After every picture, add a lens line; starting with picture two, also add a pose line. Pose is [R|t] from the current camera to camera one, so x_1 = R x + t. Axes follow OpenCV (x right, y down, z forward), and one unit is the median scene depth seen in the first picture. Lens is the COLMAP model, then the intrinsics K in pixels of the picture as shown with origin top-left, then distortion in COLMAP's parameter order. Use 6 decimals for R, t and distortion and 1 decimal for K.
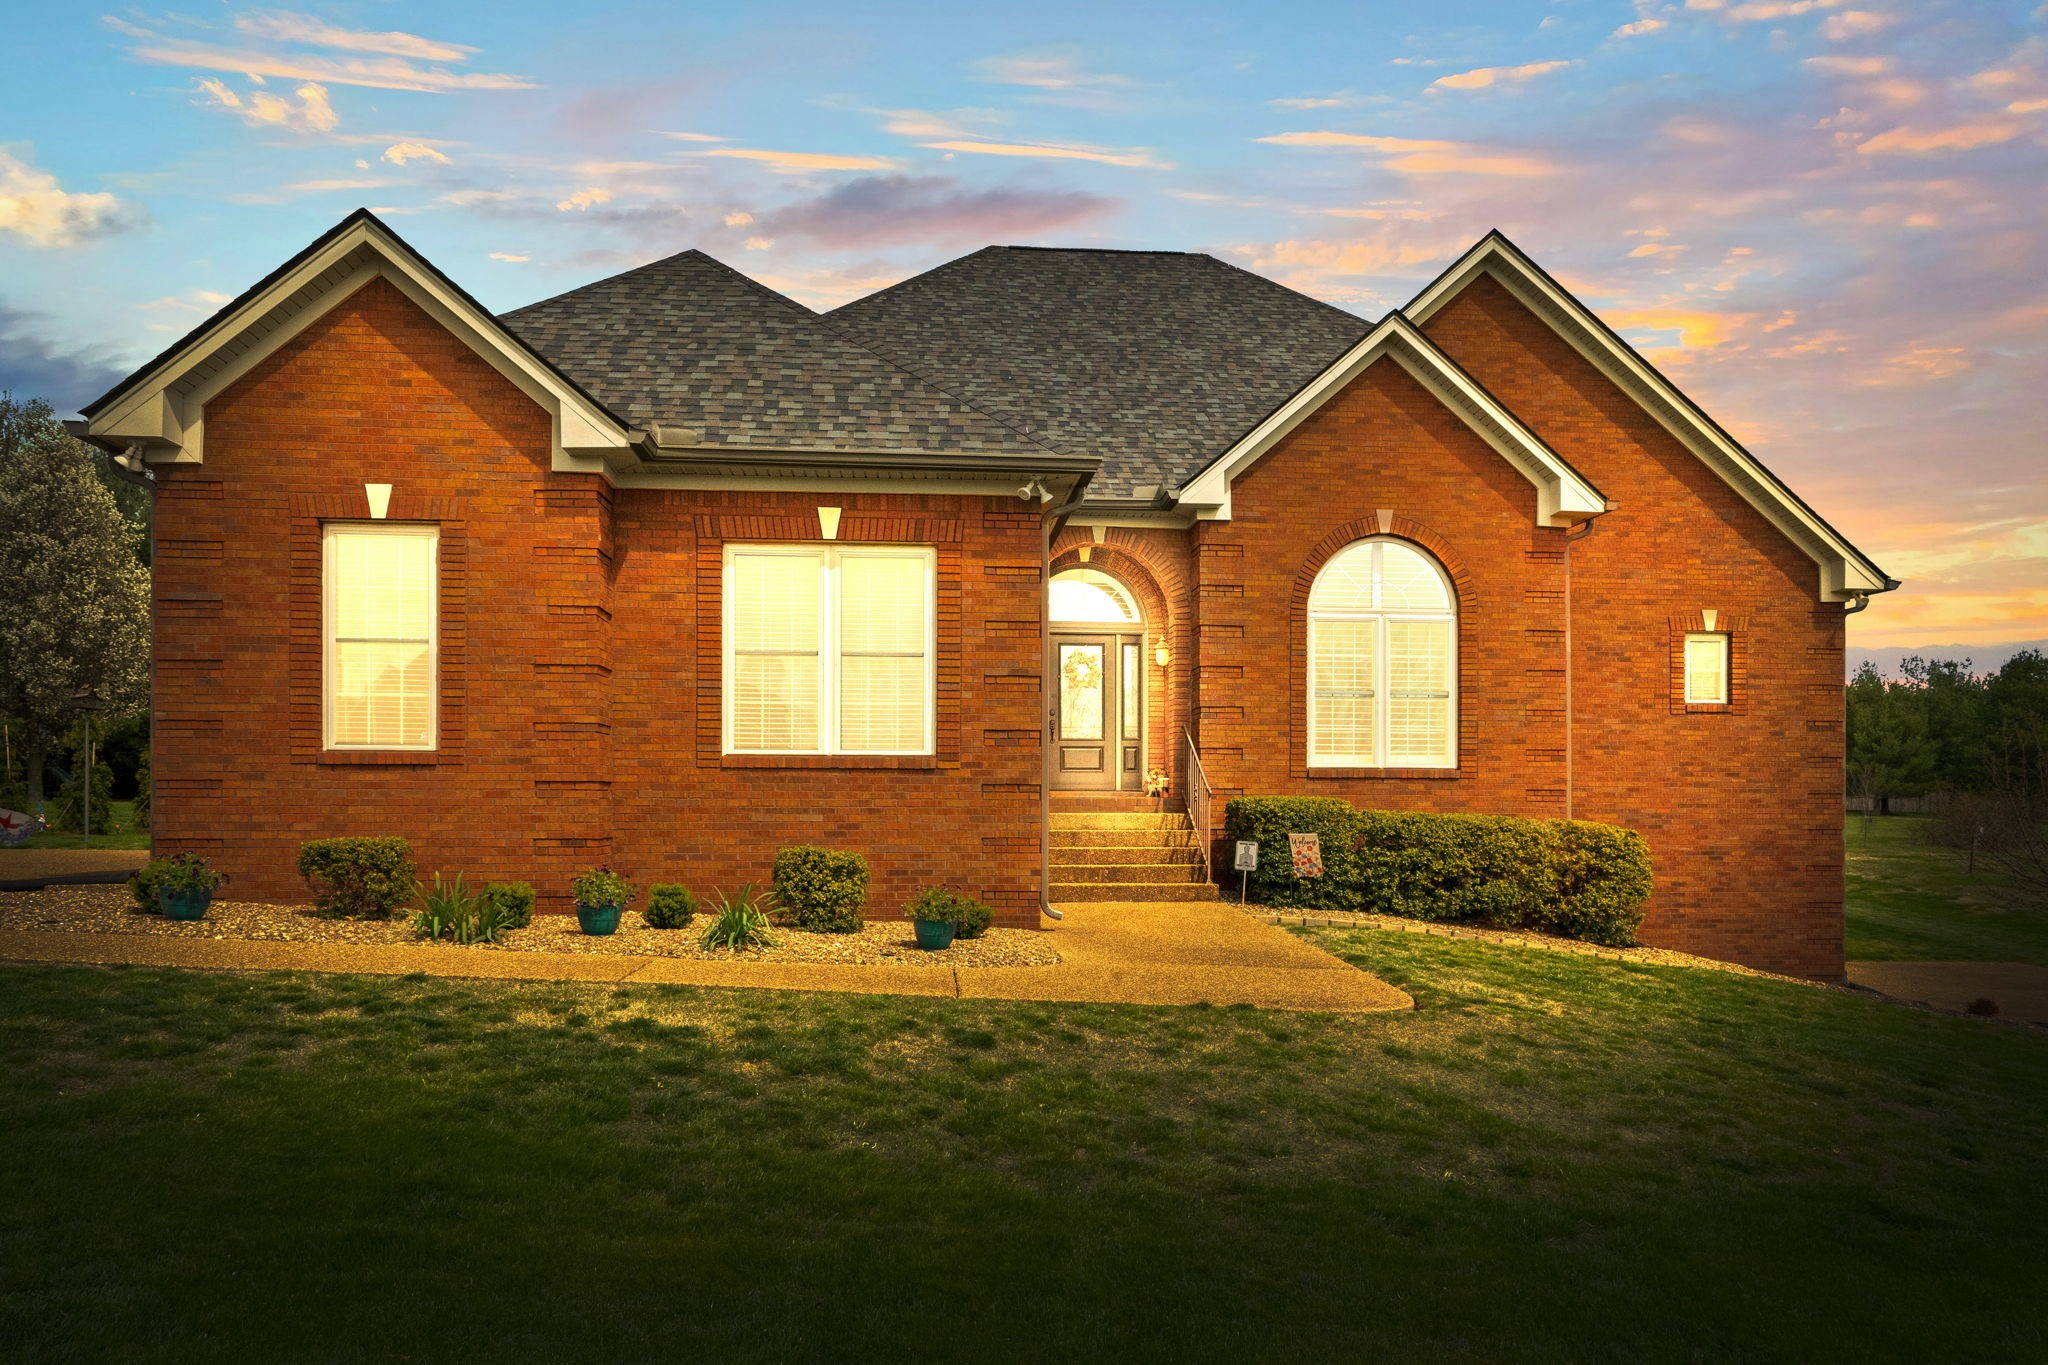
lens RADIAL K [[1344.4, 0, 1021.8], [0, 1344.4, 795.2], [0, 0, 1]] dist [0.018312, 0.000377]
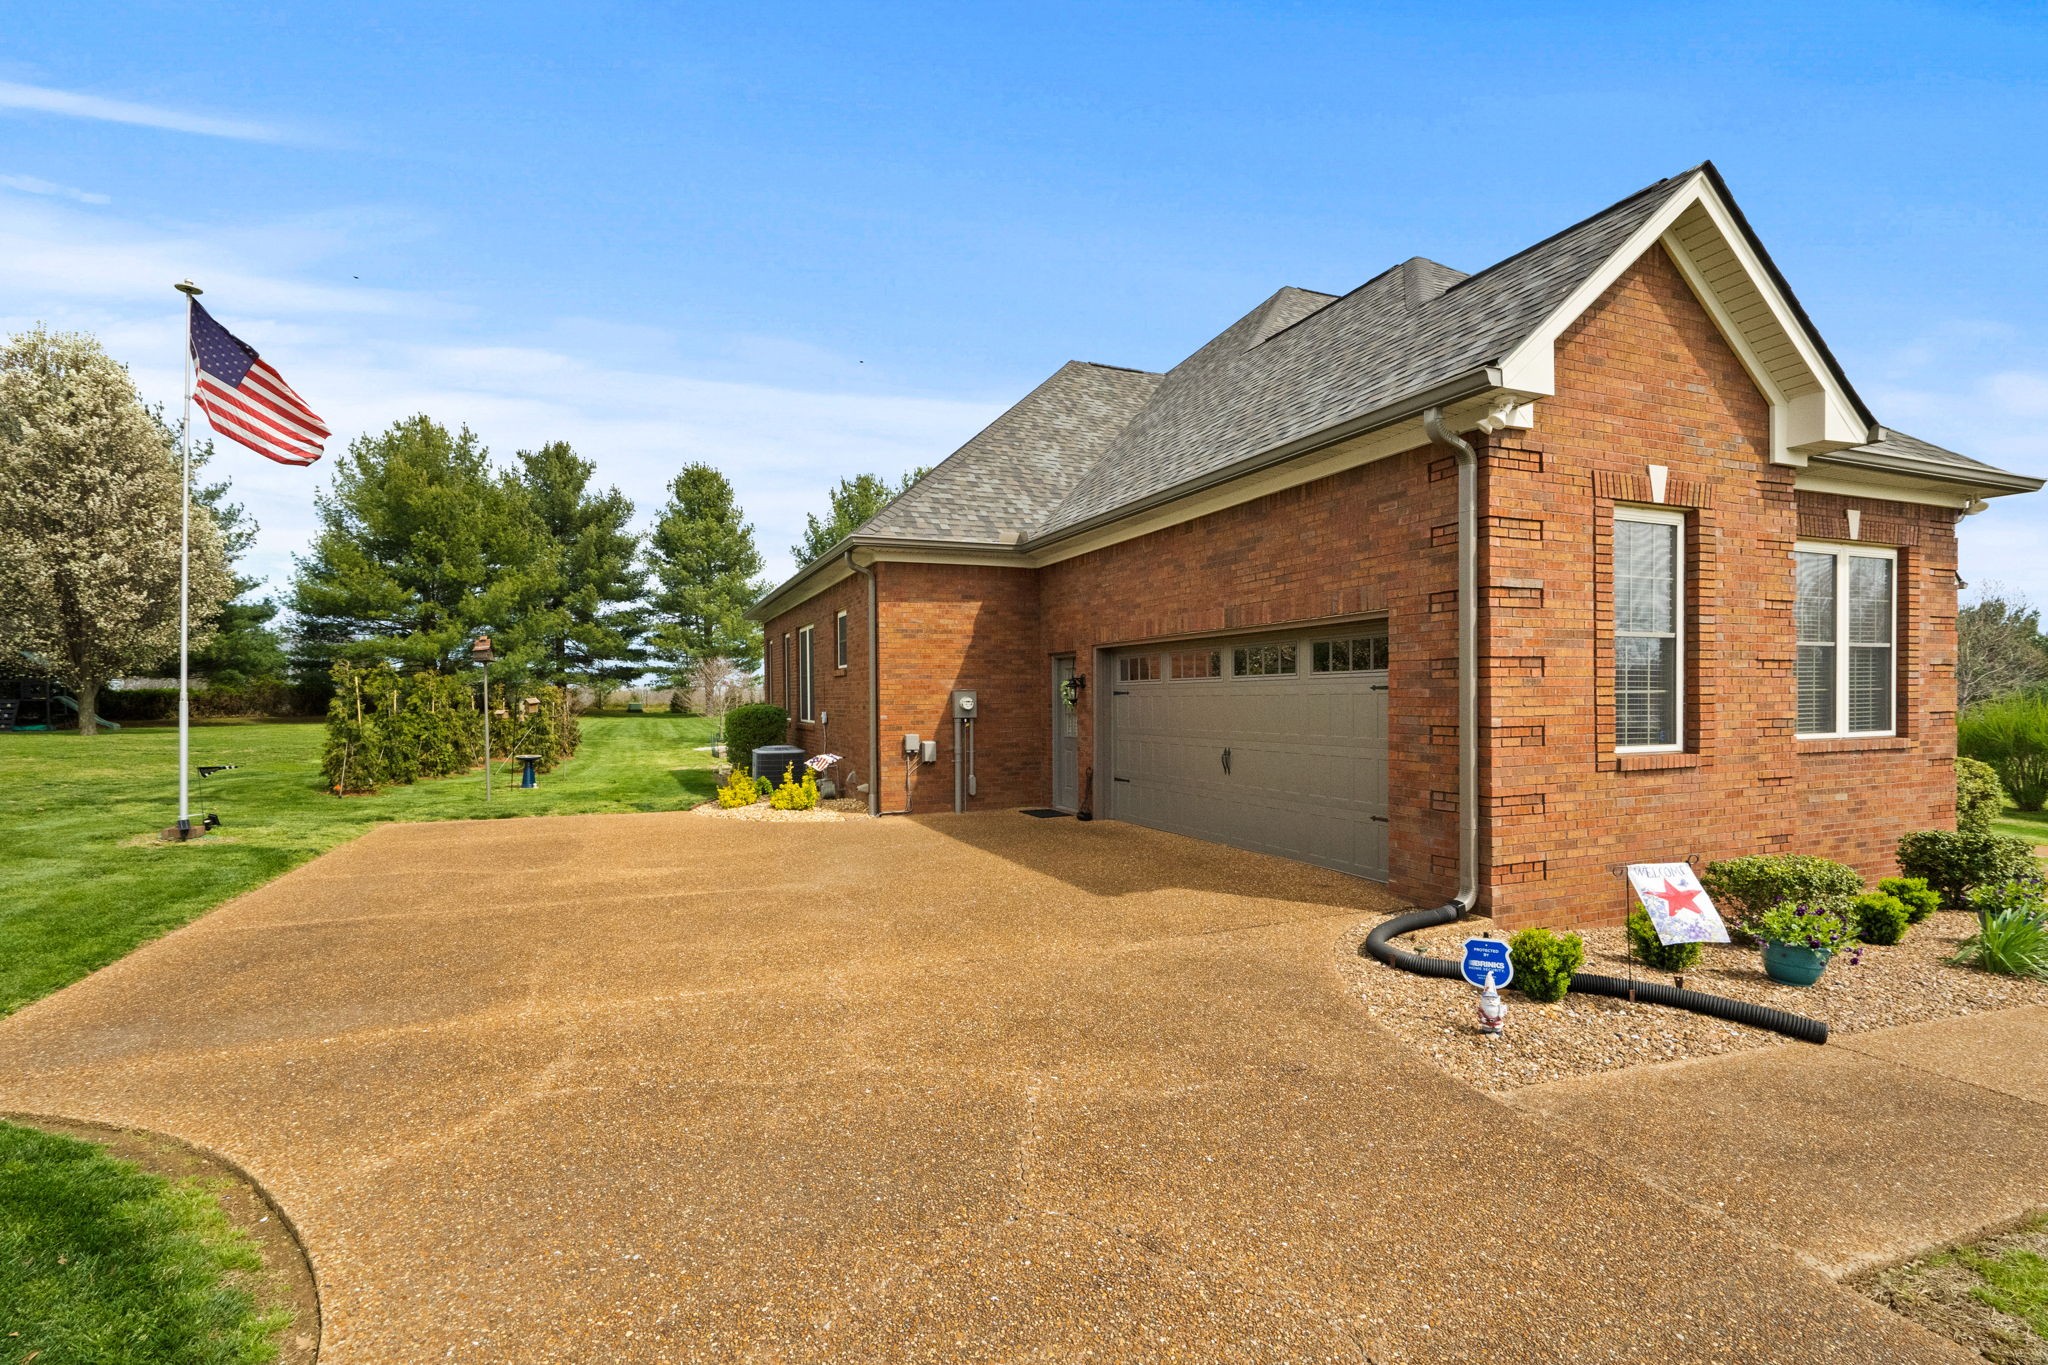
lens RADIAL K [[921.5, 0, 1020.6], [0, 921.5, 713.5], [0, 0, 1]] dist [0.002869, 0.000603]
pose [[0.952687, -0.016525, 0.303504, -0.759191], [0.009532, 0.999654, 0.024509, -0.056172], [-0.303804, -0.020456, 0.952515, 0.369152]]
